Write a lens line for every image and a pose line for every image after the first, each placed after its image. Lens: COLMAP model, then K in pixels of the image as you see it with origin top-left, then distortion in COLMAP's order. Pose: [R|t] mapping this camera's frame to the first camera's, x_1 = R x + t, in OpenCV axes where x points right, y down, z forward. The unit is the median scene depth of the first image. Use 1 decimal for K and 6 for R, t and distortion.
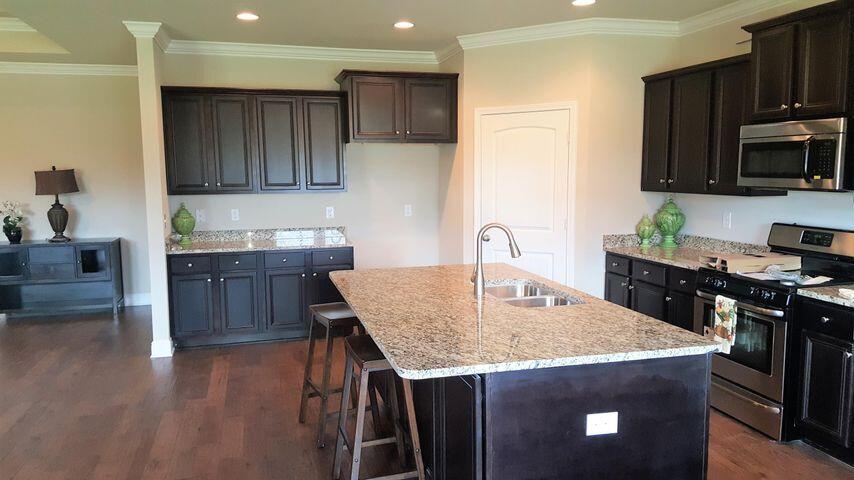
lens RADIAL K [[636.8, 0, 427.4], [0, 636.8, 240.4], [0, 0, 1]] dist [0.042209, -0.018980]
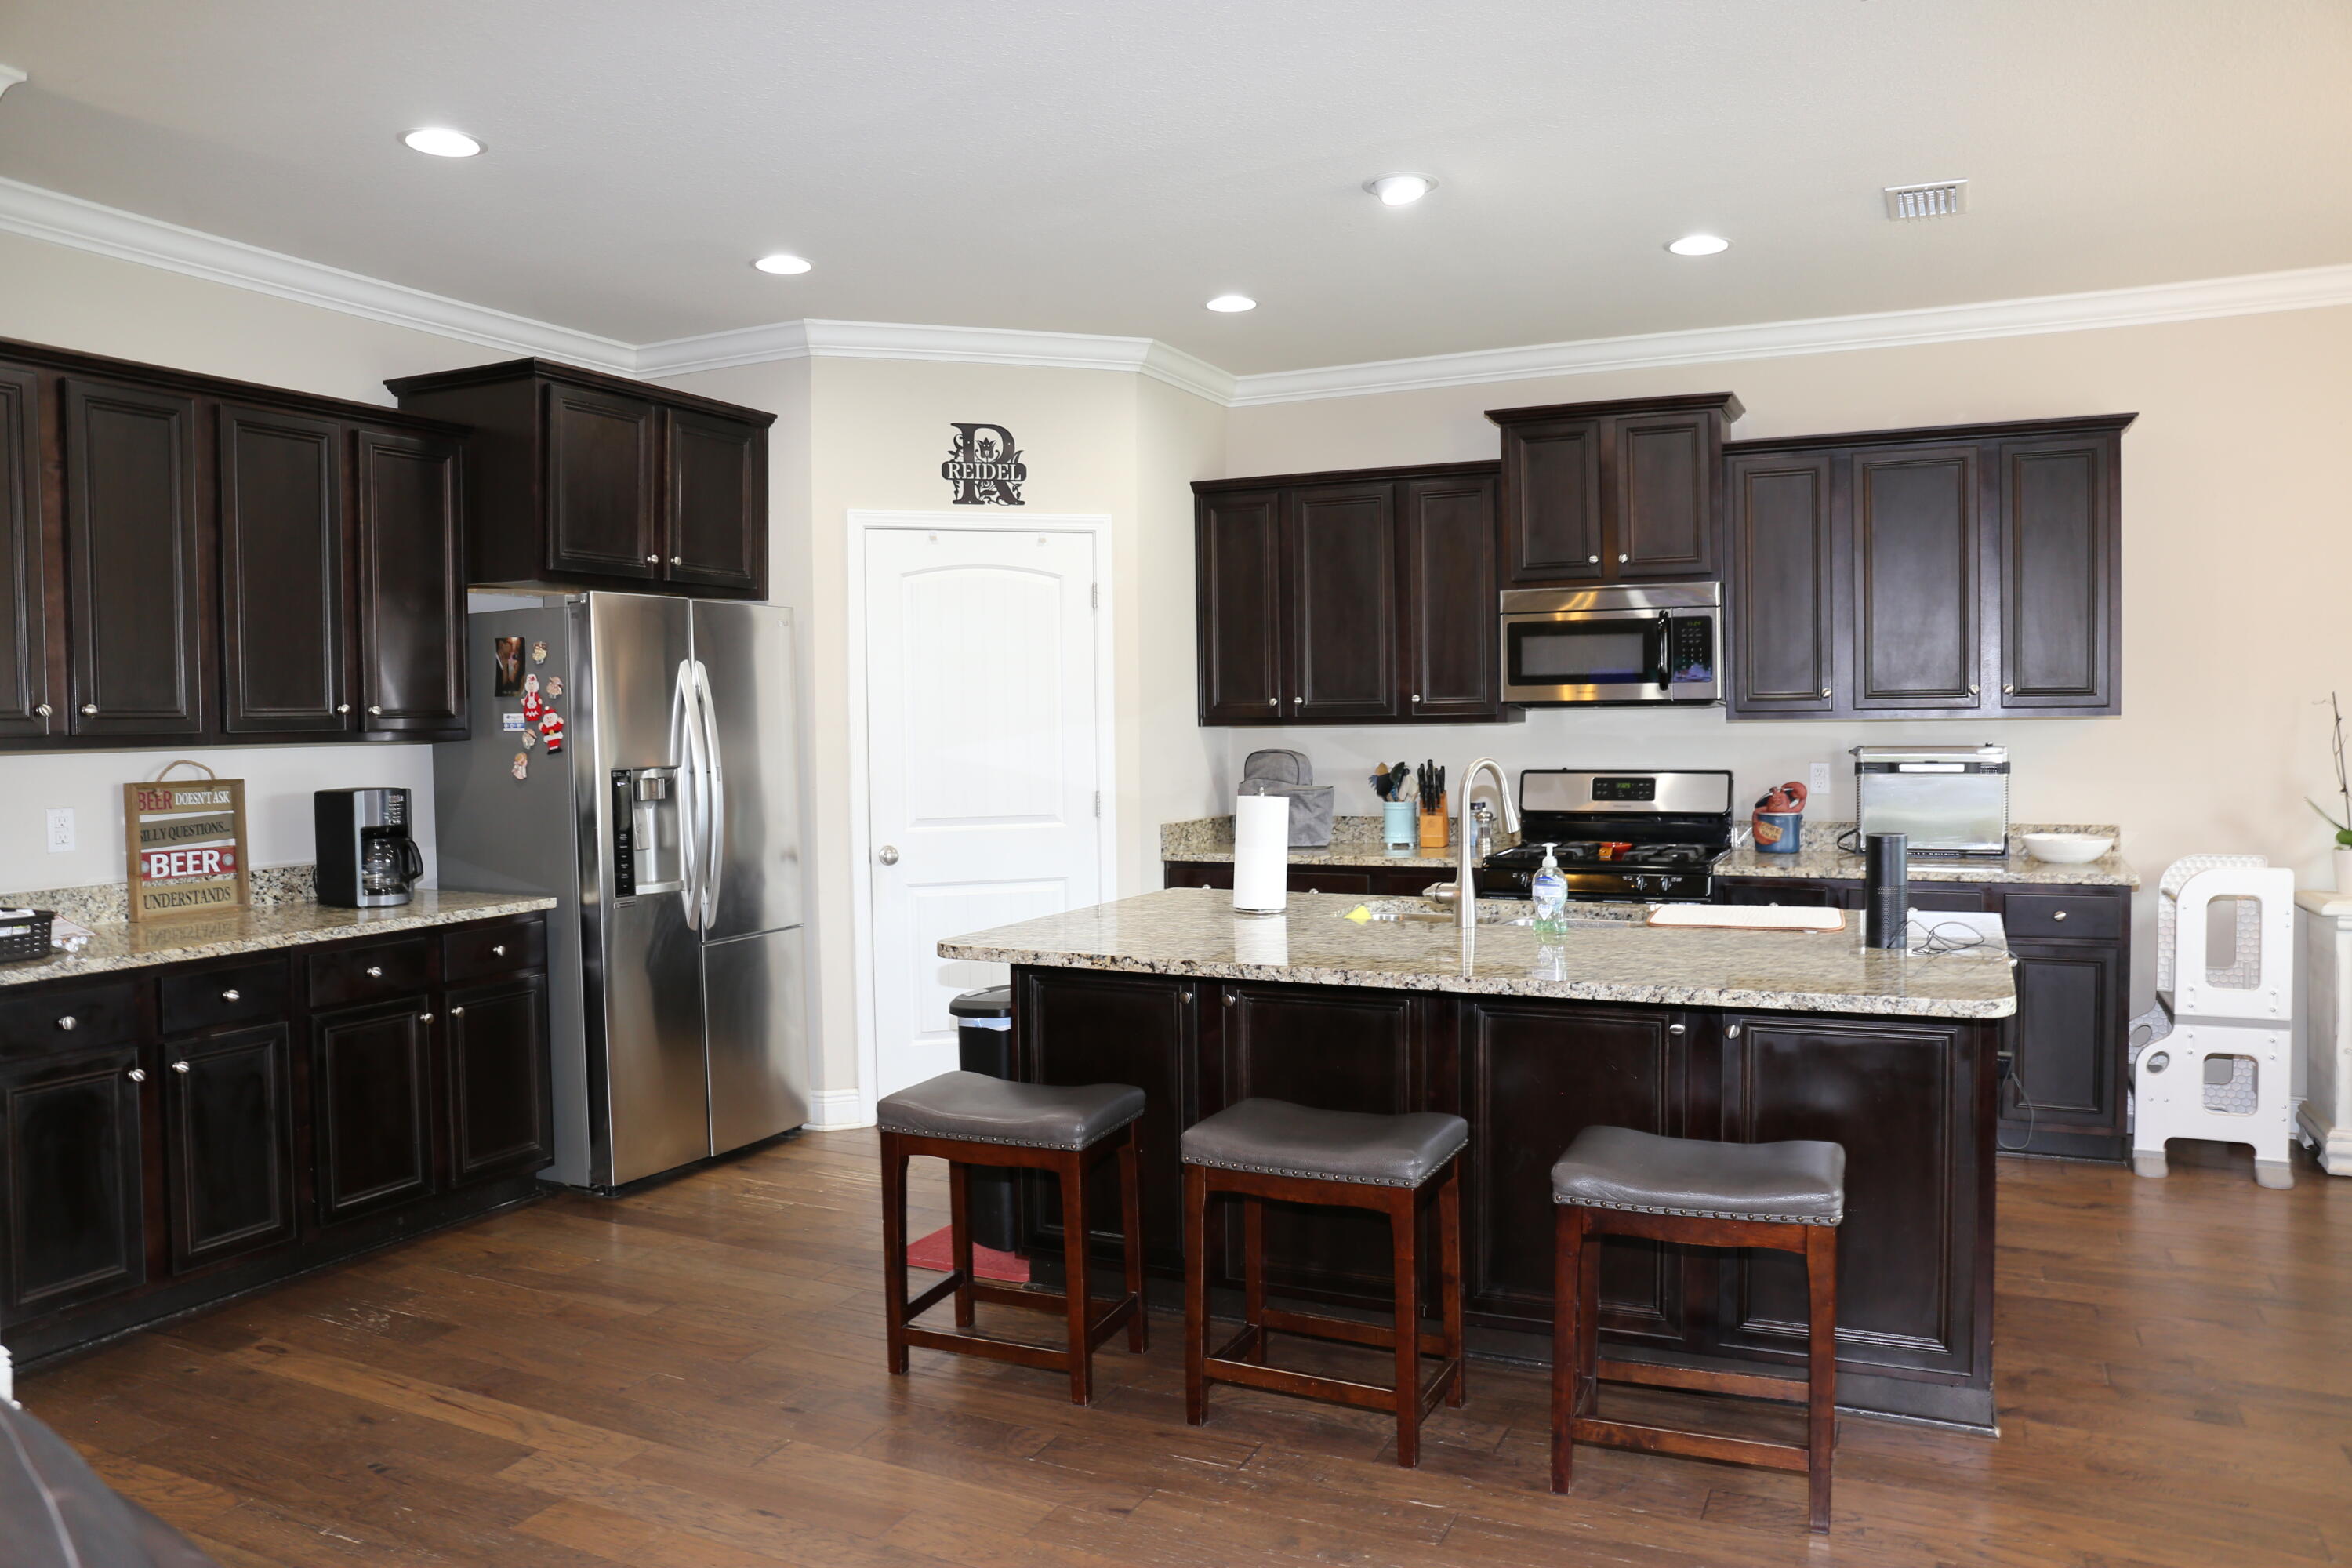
lens RADIAL K [[1602.1, 0, 1239.2], [0, 1602.1, 759.2], [0, 0, 1]] dist [-0.086546, 0.023302]
pose [[0.647444, -0.019626, 0.761860, -0.649798], [0.092991, 0.994233, -0.053413, 0.013315], [-0.756418, 0.105428, 0.645536, 0.307668]]
